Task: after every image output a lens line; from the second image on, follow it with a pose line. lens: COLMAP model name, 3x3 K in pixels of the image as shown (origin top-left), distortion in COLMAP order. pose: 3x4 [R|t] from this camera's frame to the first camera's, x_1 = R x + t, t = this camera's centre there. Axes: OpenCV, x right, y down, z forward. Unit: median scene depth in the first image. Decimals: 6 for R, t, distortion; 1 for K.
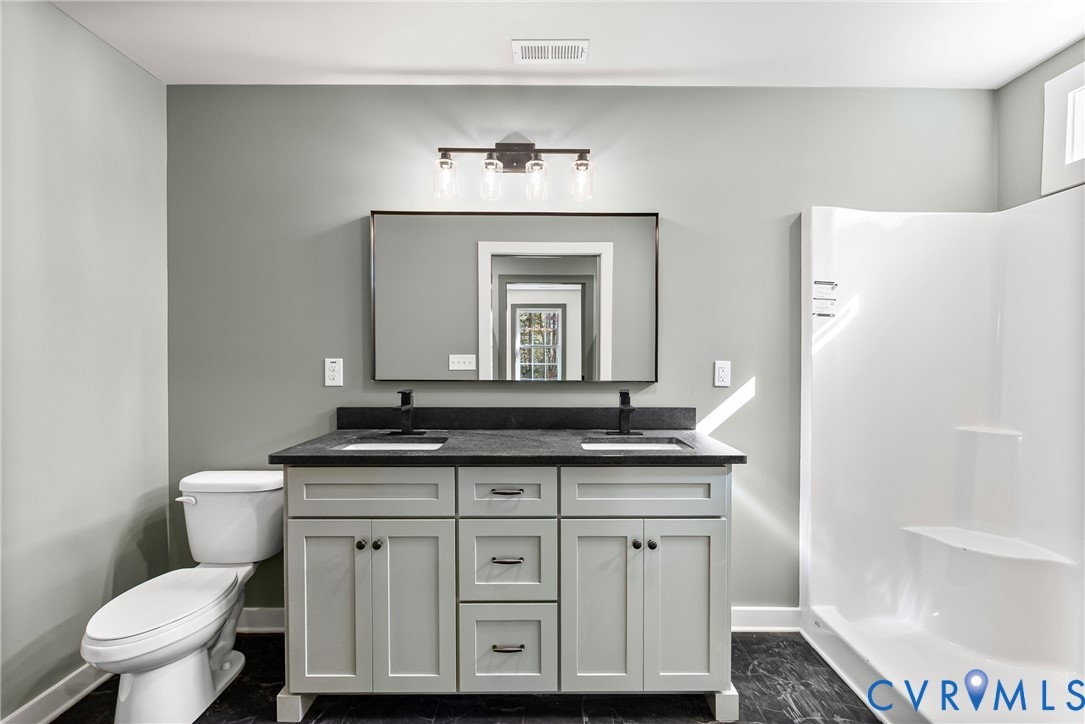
lens RADIAL K [[479.6, 0, 542.5], [0, 479.6, 362.0], [0, 0, 1]] dist [0.000747, 0.000081]
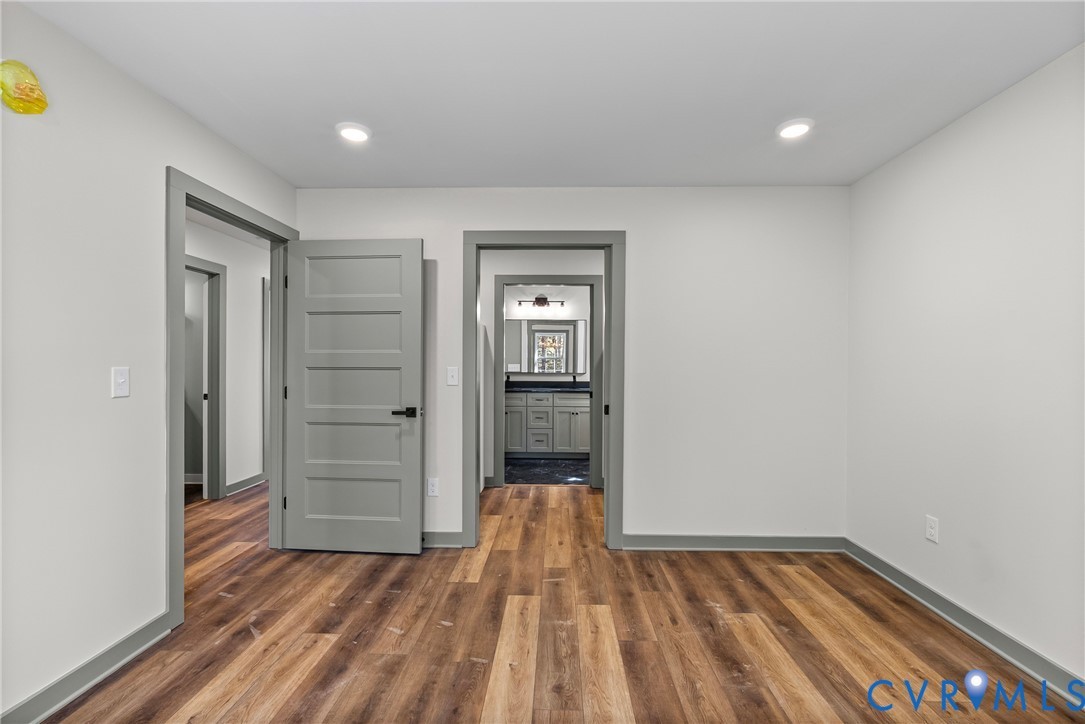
lens RADIAL K [[479.6, 0, 542.5], [0, 479.6, 362.0], [0, 0, 1]] dist [0.000747, 0.000081]
pose [[0.999601, 0.005665, -0.027658, 0.042947], [-0.006079, 0.999870, -0.014916, 0.015741], [0.027570, 0.015078, 0.999506, -2.264609]]
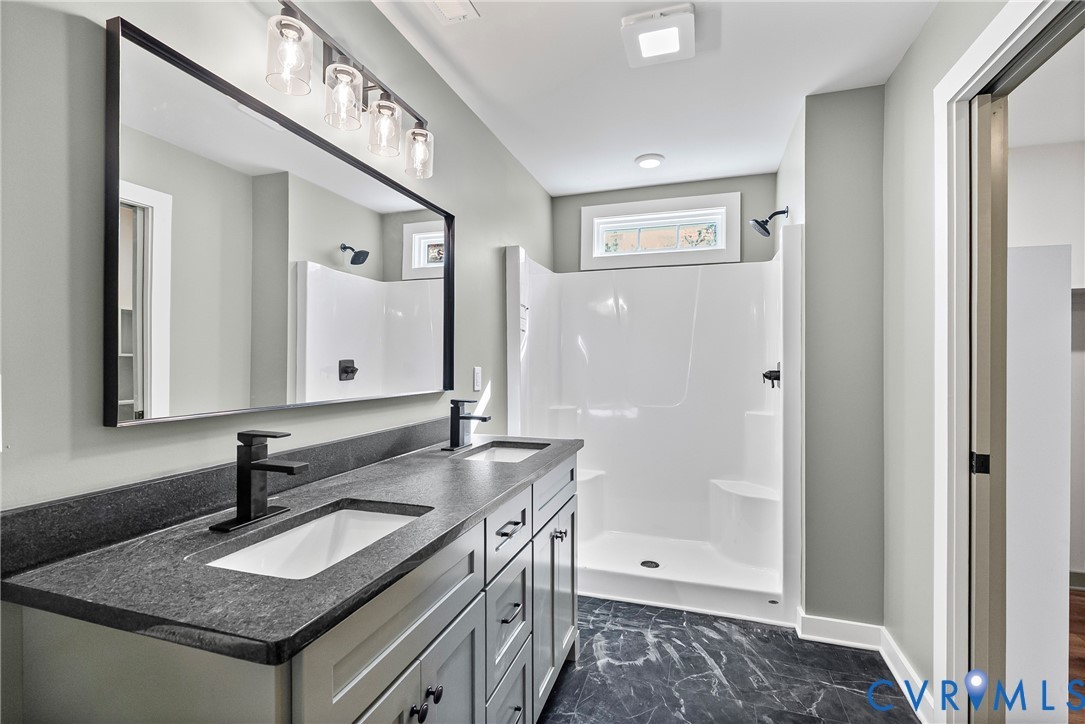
lens RADIAL K [[493.4, 0, 542.5], [0, 493.4, 362.0], [0, 0, 1]] dist [-0.000460, -0.000059]
pose [[0.313314, -0.003557, 0.949643, -0.664541], [0.014604, 0.999893, -0.001073, -0.011233], [-0.949537, 0.014205, 0.313333, 0.531984]]
